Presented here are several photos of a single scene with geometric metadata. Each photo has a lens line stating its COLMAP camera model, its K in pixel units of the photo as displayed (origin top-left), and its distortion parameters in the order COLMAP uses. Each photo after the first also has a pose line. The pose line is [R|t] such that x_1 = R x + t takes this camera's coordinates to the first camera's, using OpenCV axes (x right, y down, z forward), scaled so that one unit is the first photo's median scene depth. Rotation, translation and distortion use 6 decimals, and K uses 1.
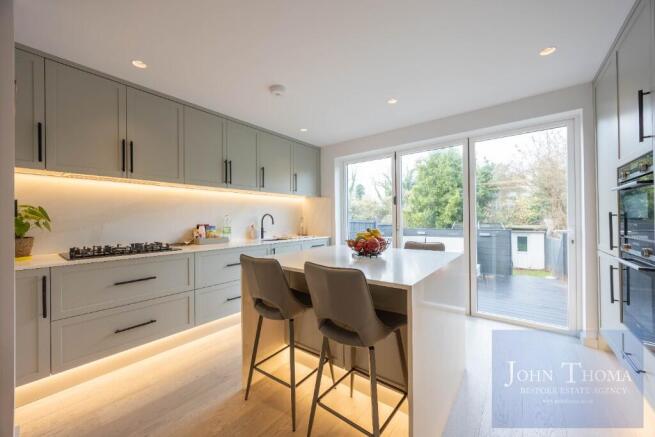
lens RADIAL K [[250.0, 0, 326.0], [0, 250.0, 221.7], [0, 0, 1]] dist [0.000254, -0.000486]
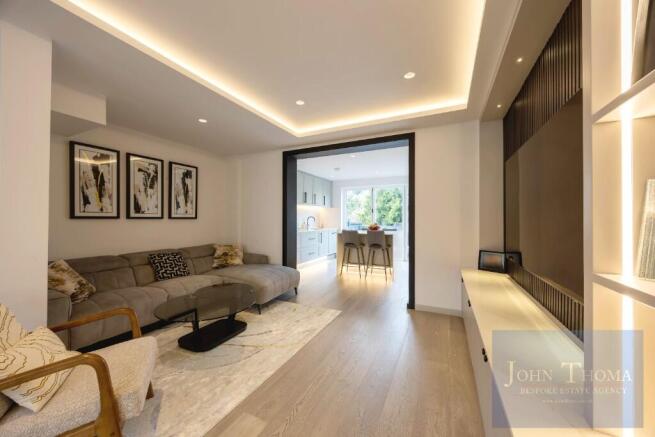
lens RADIAL K [[250.0, 0, 311.1], [0, 250.0, 222.1], [0, 0, 1]] dist [0.000254, -0.000486]
pose [[0.987178, 0.012092, 0.159166, -0.546874], [-0.012362, 0.999923, 0.000711, 0.013125], [-0.159146, -0.002670, 0.987252, -0.951968]]
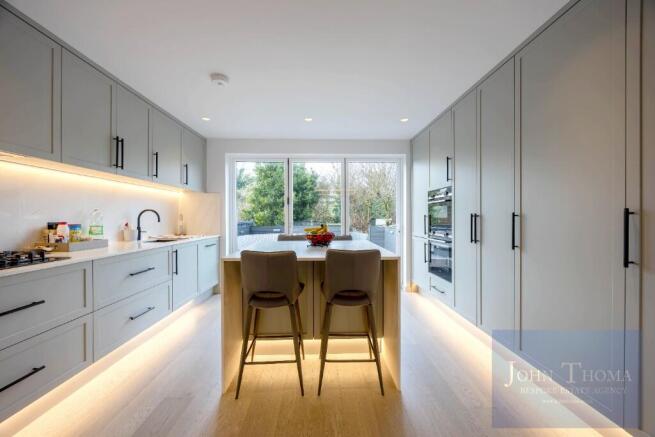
lens RADIAL K [[250.0, 0, 327.1], [0, 250.0, 221.1], [0, 0, 1]] dist [0.000254, -0.000486]
pose [[0.770752, 0.000484, 0.637135, -0.304375], [-0.001650, 0.999998, 0.001236, 0.004803], [-0.637133, -0.002004, 0.770751, 0.008931]]
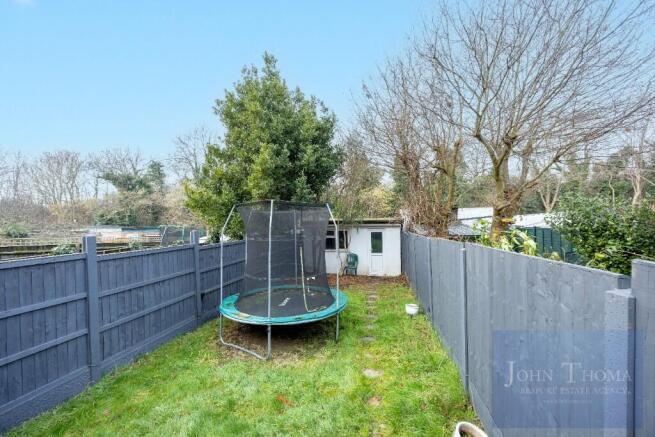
lens RADIAL K [[250.0, 0, 328.2], [0, 250.0, 220.9], [0, 0, 1]] dist [0.000254, -0.000486]
pose [[0.904037, -0.006852, 0.427400, 1.316820], [0.006110, 0.999977, 0.003107, 0.087625], [-0.427411, -0.000198, 0.904058, 1.522299]]
